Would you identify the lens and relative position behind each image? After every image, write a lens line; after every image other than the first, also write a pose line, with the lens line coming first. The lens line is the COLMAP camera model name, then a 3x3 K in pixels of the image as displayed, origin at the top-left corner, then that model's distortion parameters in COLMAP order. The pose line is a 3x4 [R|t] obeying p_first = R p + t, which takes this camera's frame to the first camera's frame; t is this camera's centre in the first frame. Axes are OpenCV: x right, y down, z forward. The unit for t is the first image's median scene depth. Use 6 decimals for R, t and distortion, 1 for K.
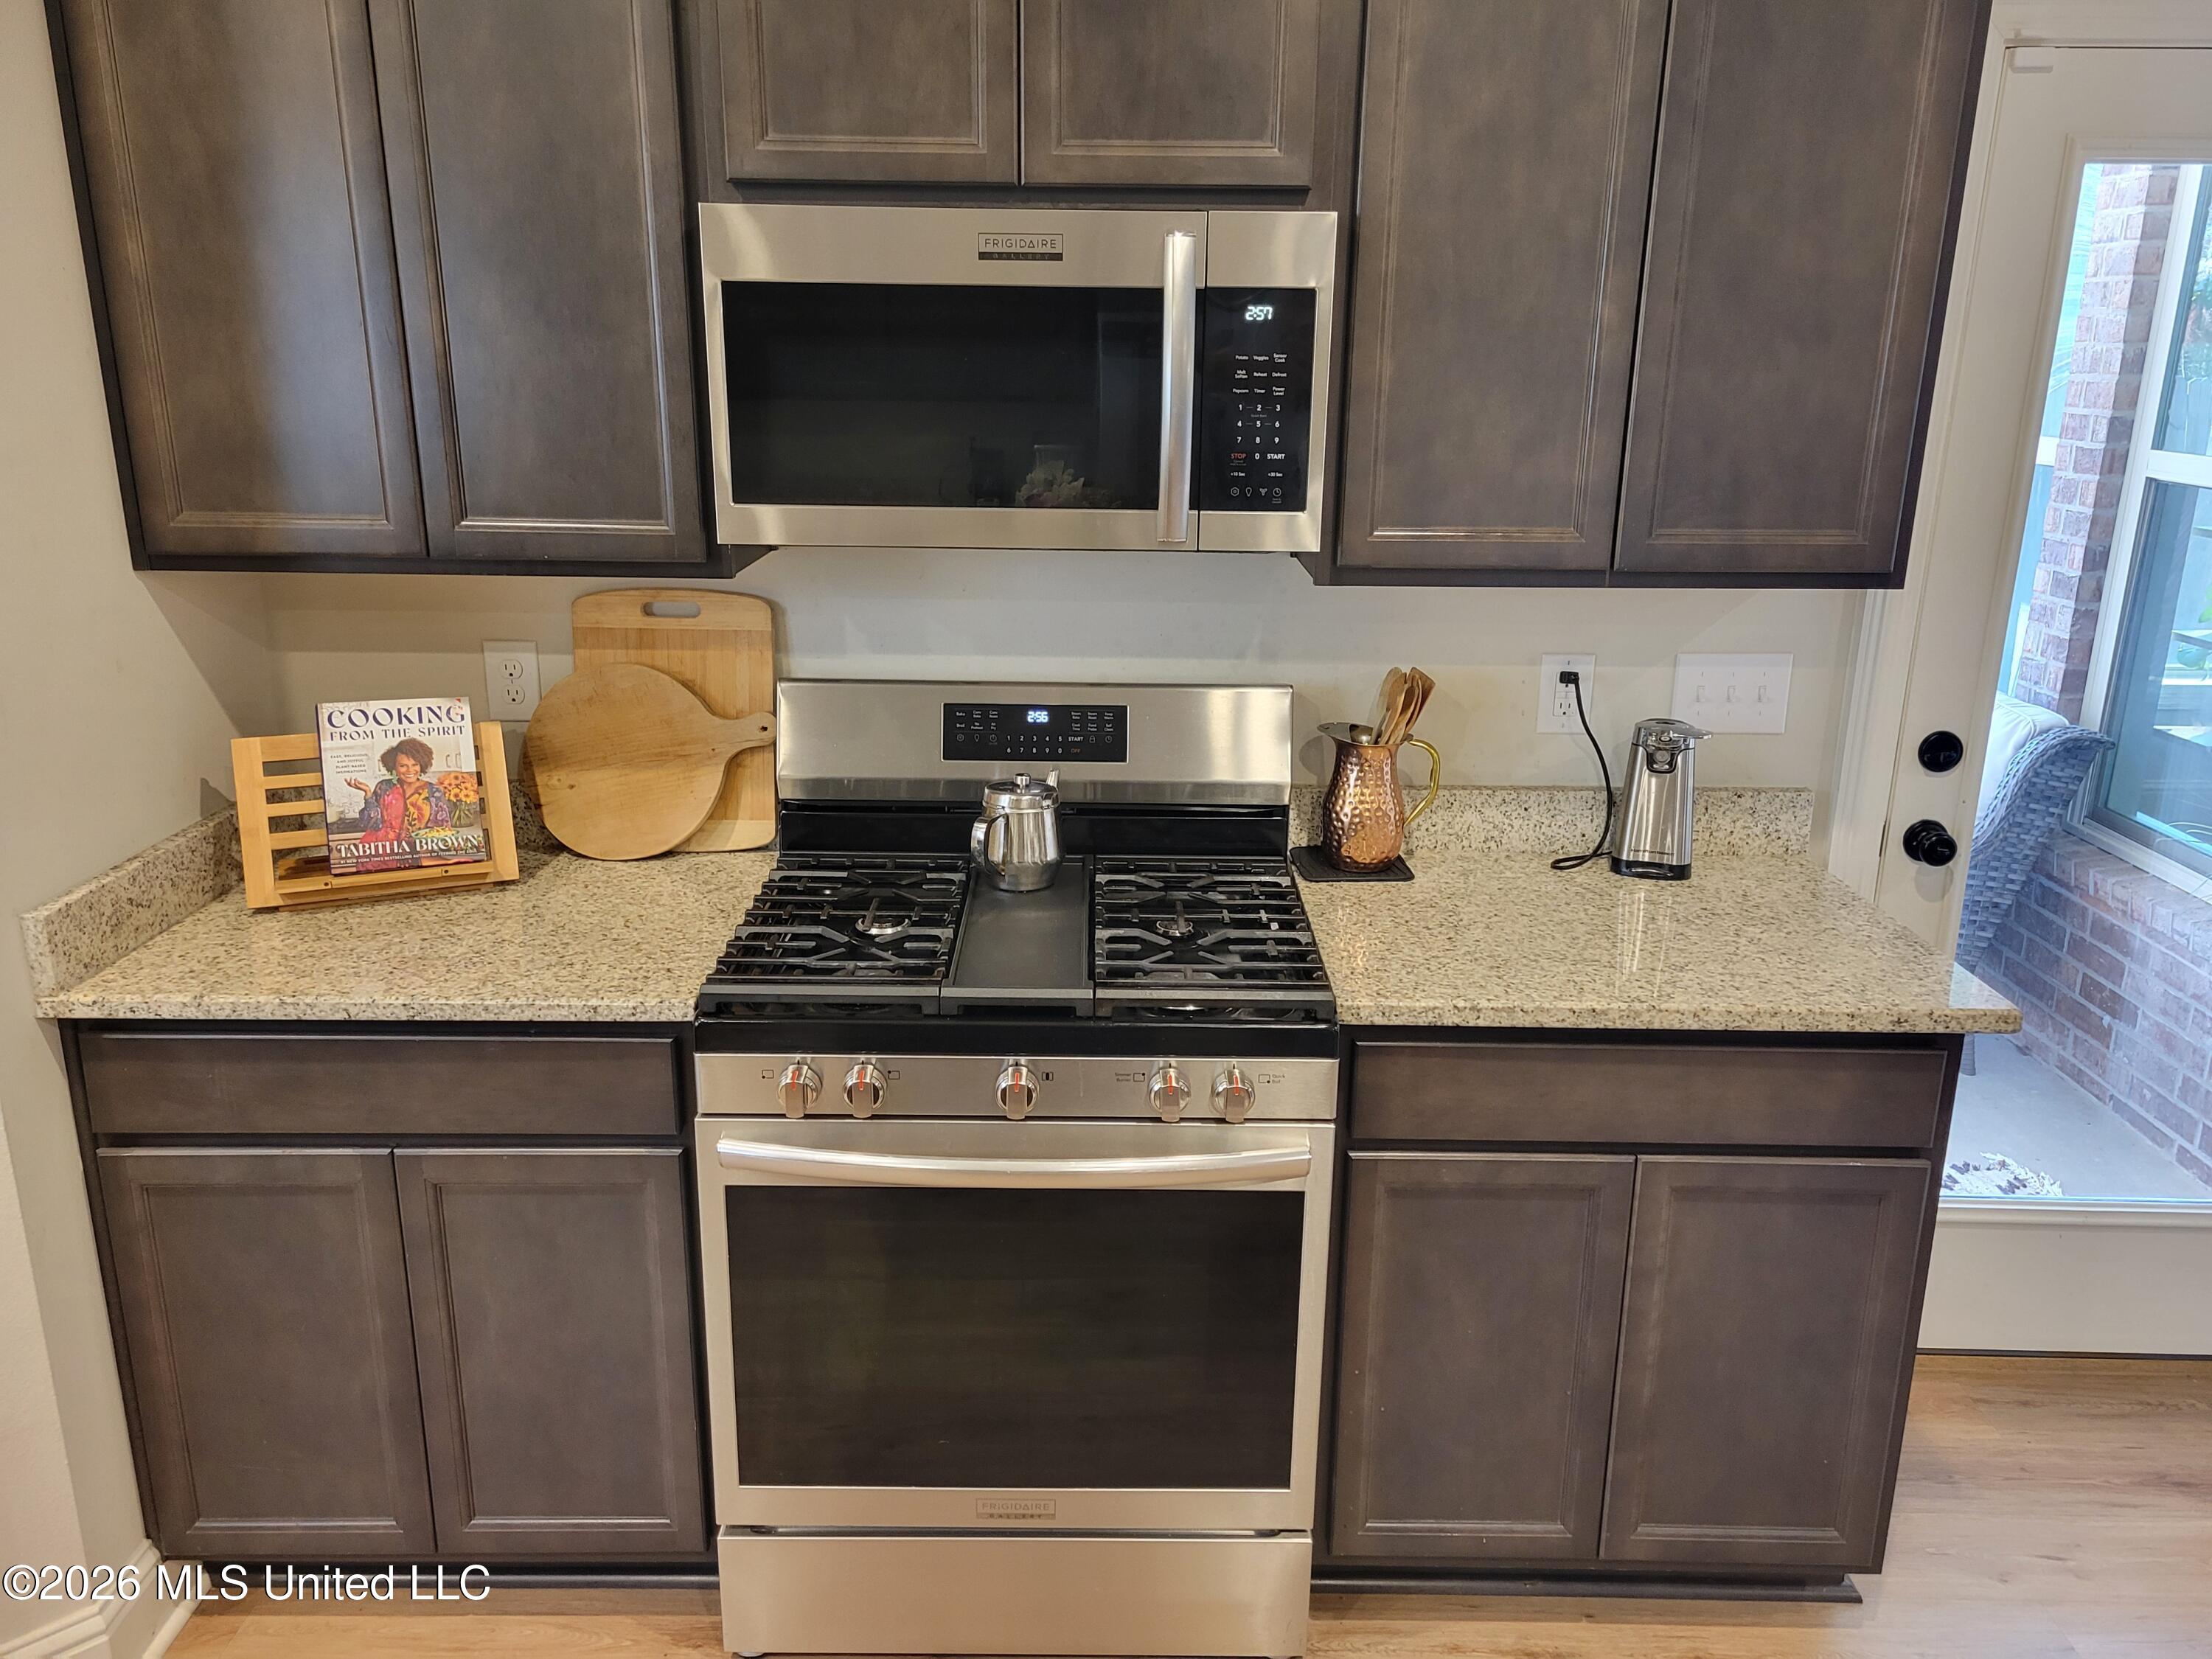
lens RADIAL K [[1658.3, 0, 1101.7], [0, 1658.3, 812.9], [0, 0, 1]] dist [0.060892, -0.050517]
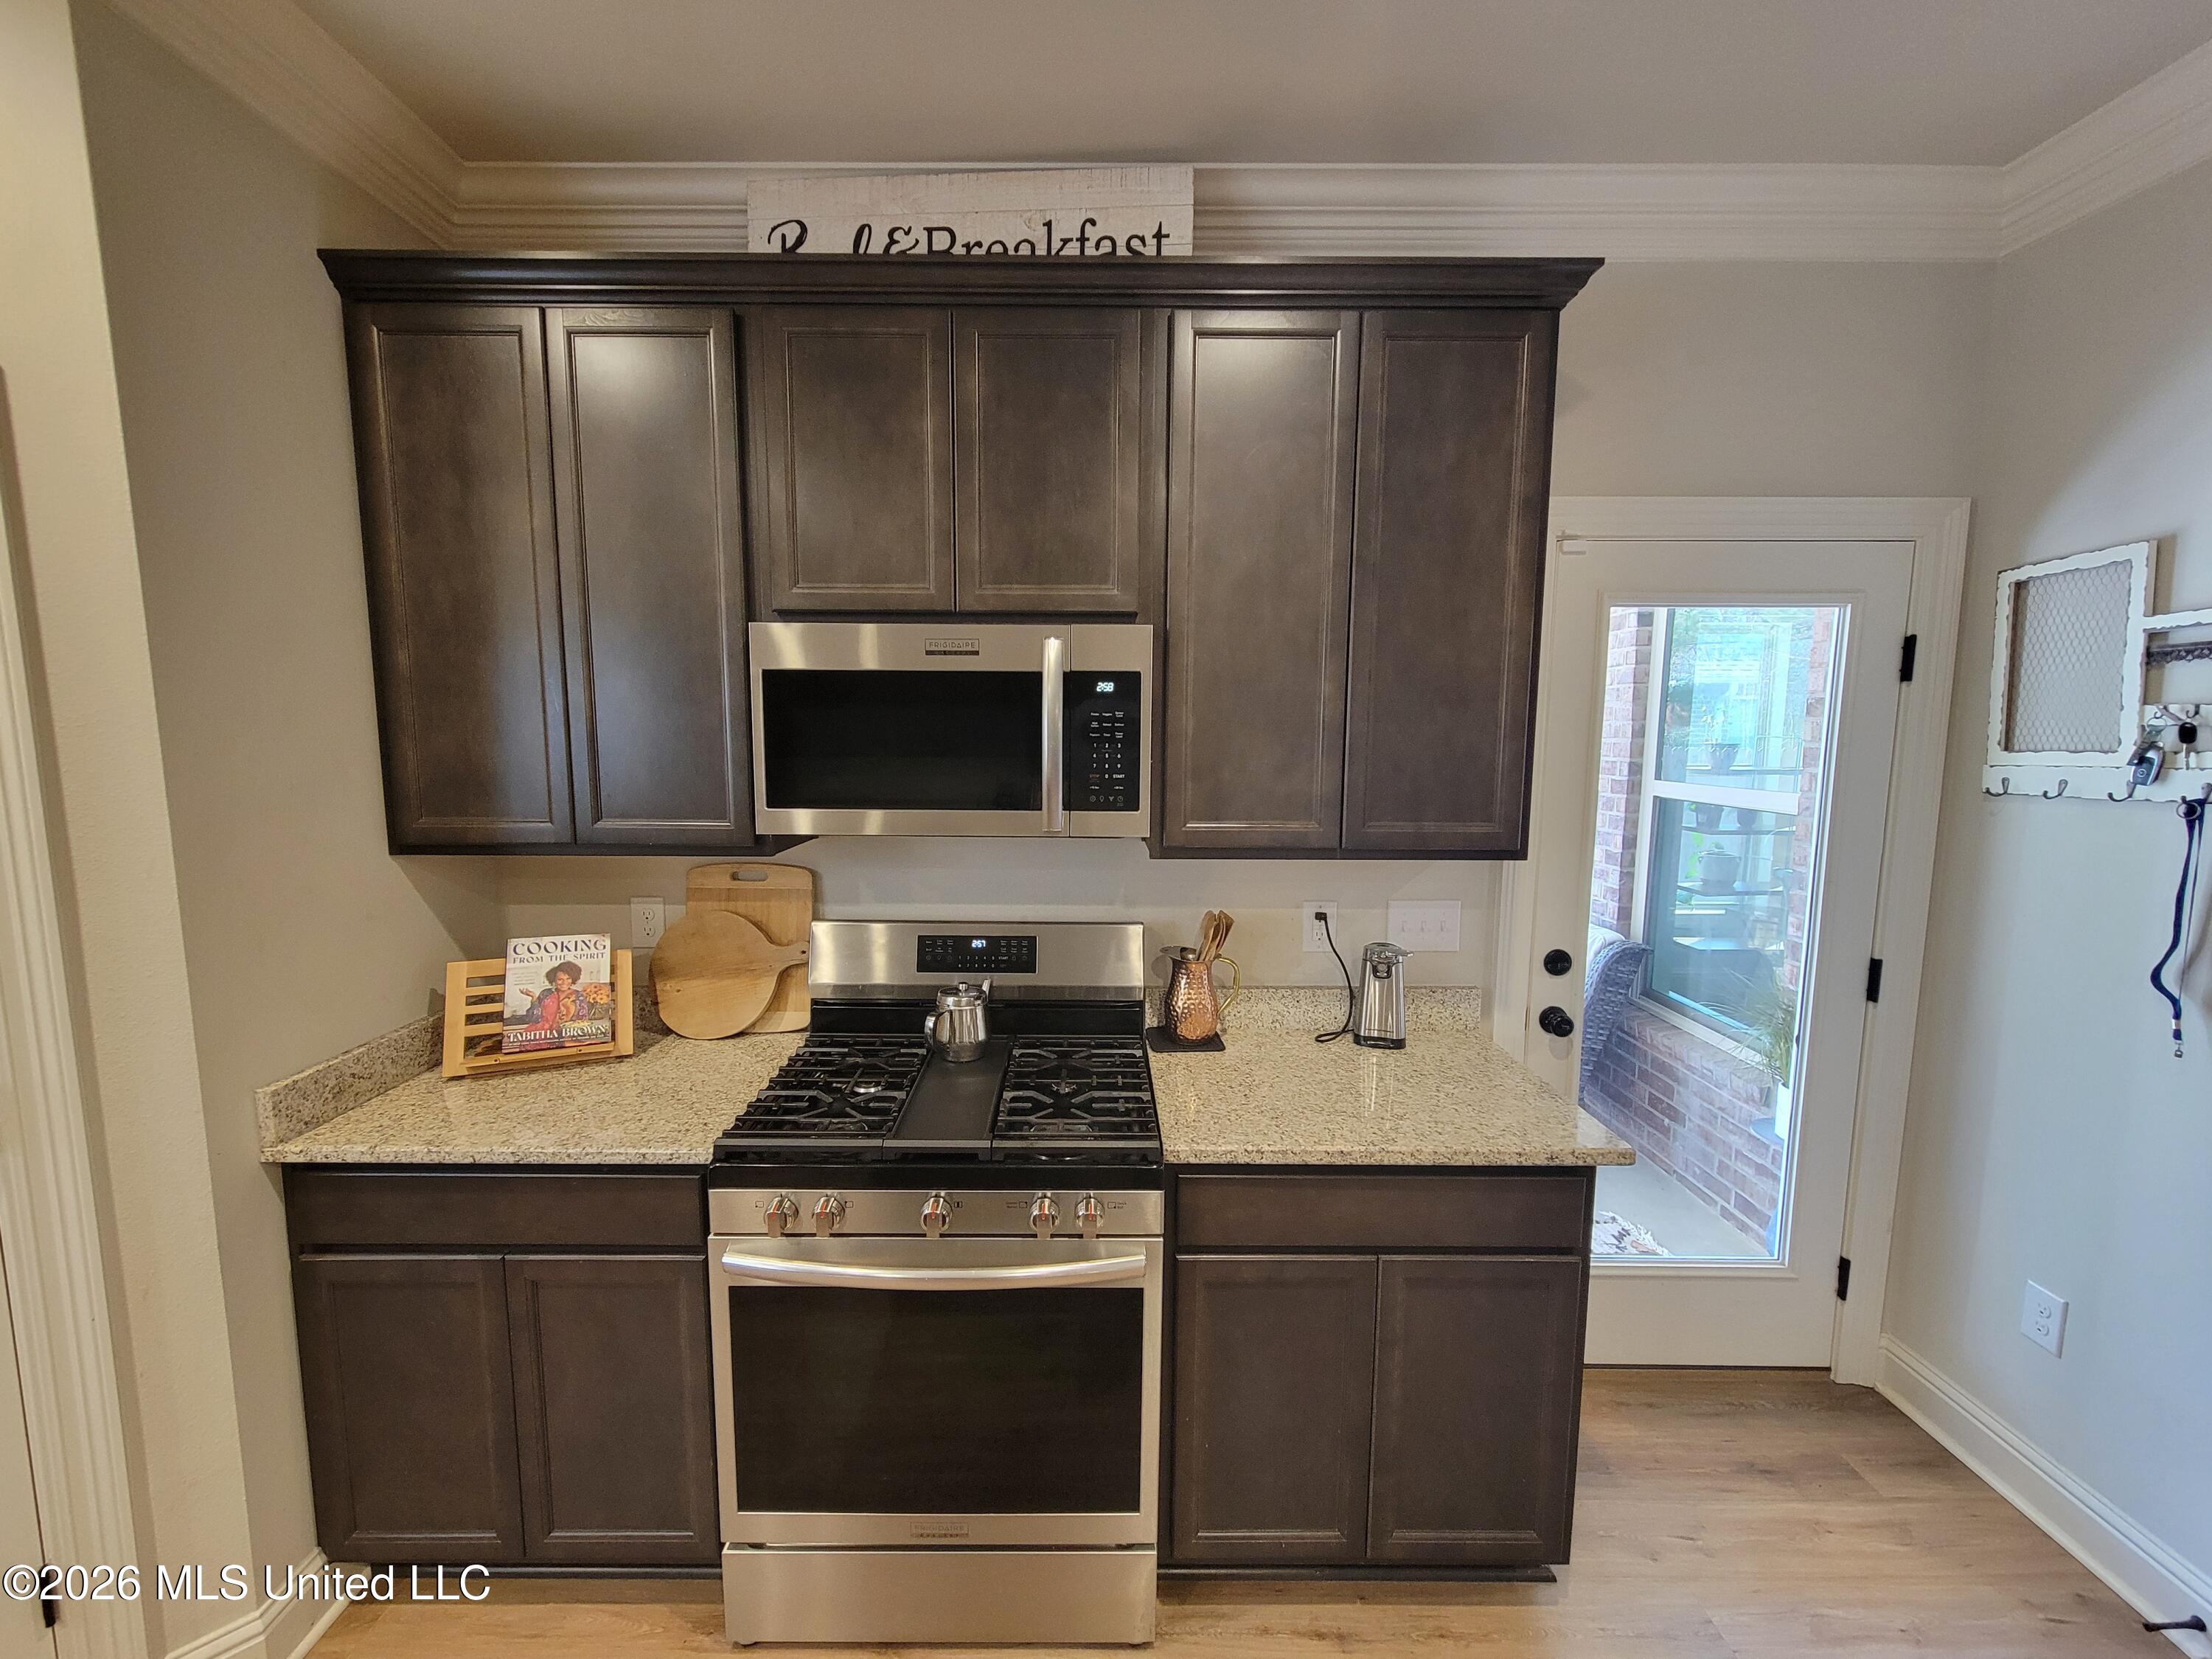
lens RADIAL K [[902.4, 0, 1089.9], [0, 902.4, 829.7], [0, 0, 1]] dist [0.002605, -0.003967]
pose [[0.999984, -0.005276, 0.002265, 0.068053], [0.005580, 0.985896, -0.167263, -0.022925], [-0.001351, 0.167273, 0.985910, 0.164816]]
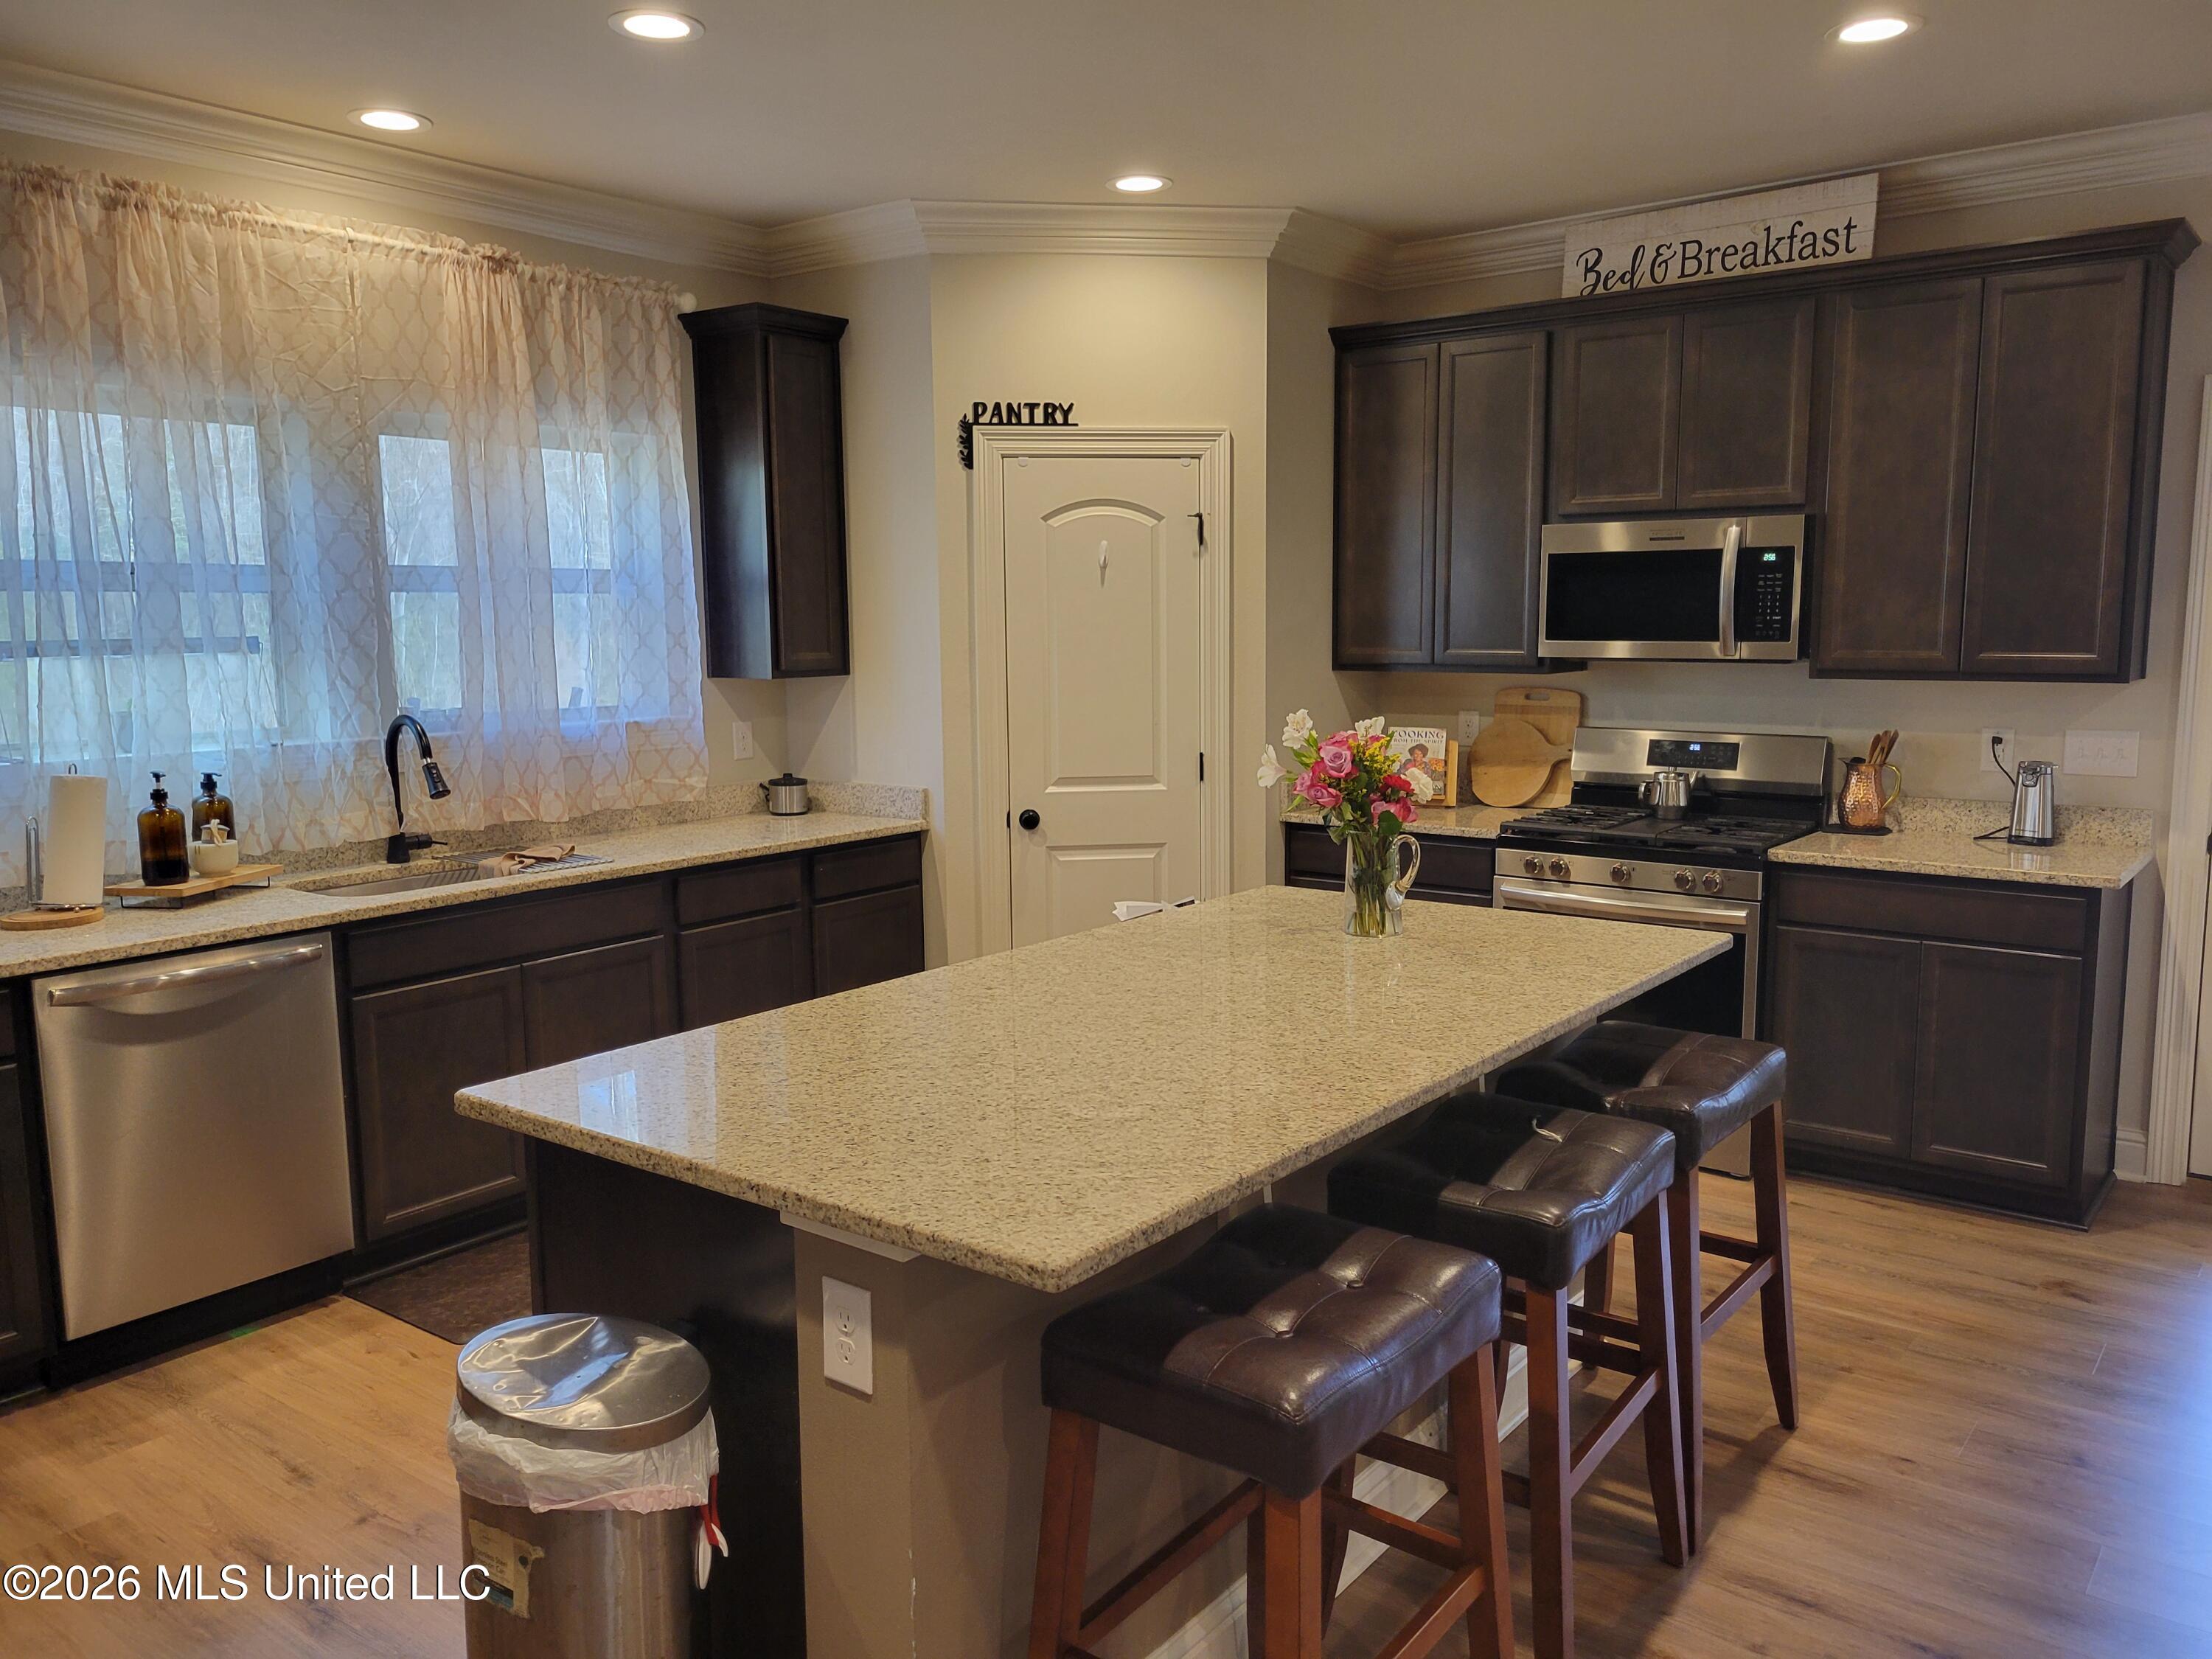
lens RADIAL K [[1643.5, 0, 1106.0], [0, 1643.5, 829.5], [0, 0, 1]] dist [0.040373, -0.001378]
pose [[0.793276, 0.064652, -0.605420, 0.688253], [-0.152451, 0.983763, -0.094701, 0.381226], [0.589467, 0.167421, 0.790252, -1.149168]]
